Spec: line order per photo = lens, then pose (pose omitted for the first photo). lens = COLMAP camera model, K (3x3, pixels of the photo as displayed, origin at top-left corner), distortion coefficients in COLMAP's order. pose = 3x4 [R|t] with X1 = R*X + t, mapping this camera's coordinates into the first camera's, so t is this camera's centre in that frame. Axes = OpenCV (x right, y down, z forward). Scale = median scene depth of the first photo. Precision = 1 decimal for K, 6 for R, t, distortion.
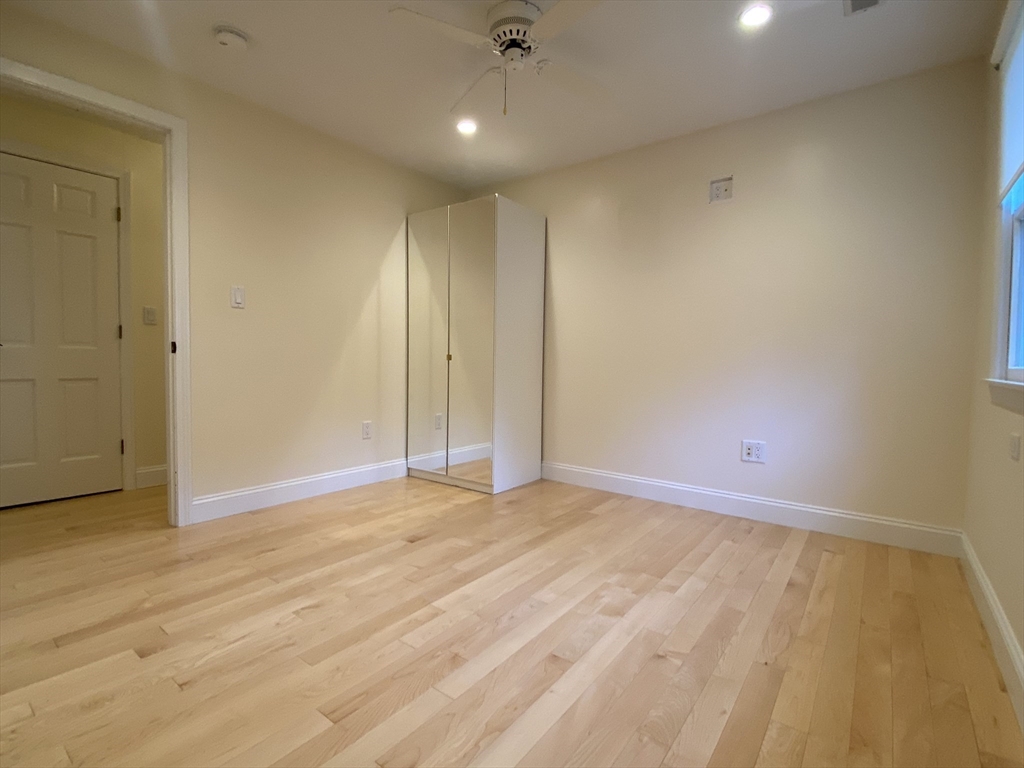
lens RADIAL K [[484.3, 0, 508.3], [0, 484.3, 382.5], [0, 0, 1]] dist [-0.001043, -0.036227]
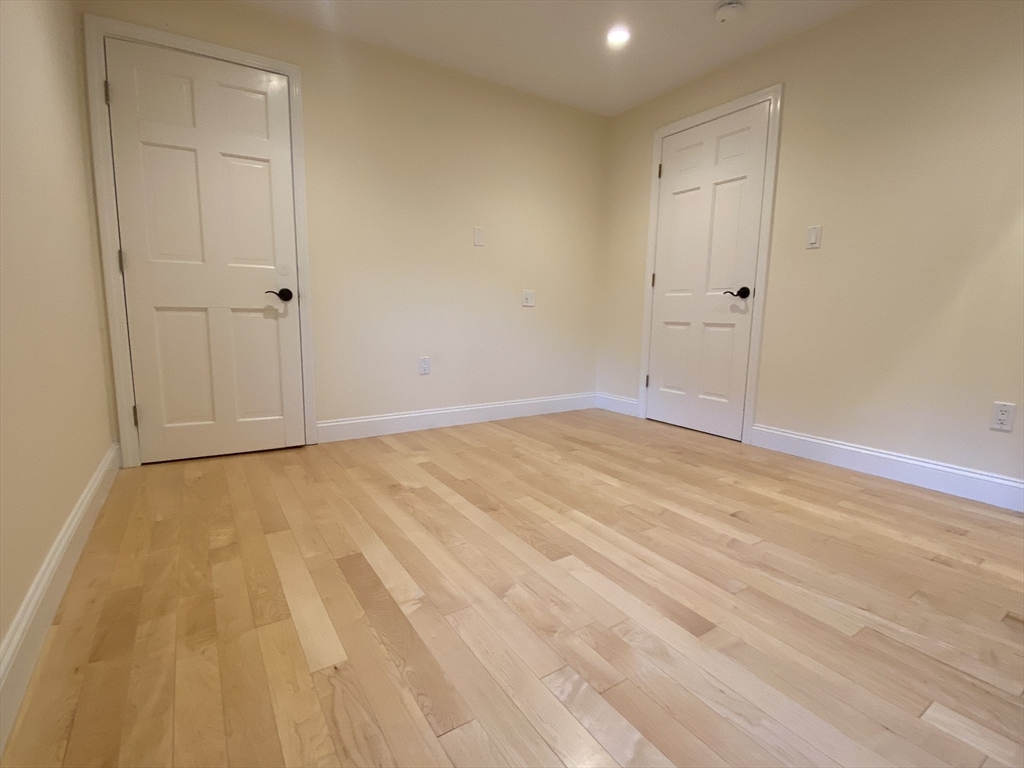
lens RADIAL K [[484.3, 0, 508.3], [0, 484.3, 382.5], [0, 0, 1]] dist [-0.001043, -0.036227]
pose [[-0.334023, 0.128688, -0.933739, 0.878805], [-0.059659, 0.985763, 0.157200, -0.004514], [0.940675, 0.108214, -0.321590, 1.135798]]
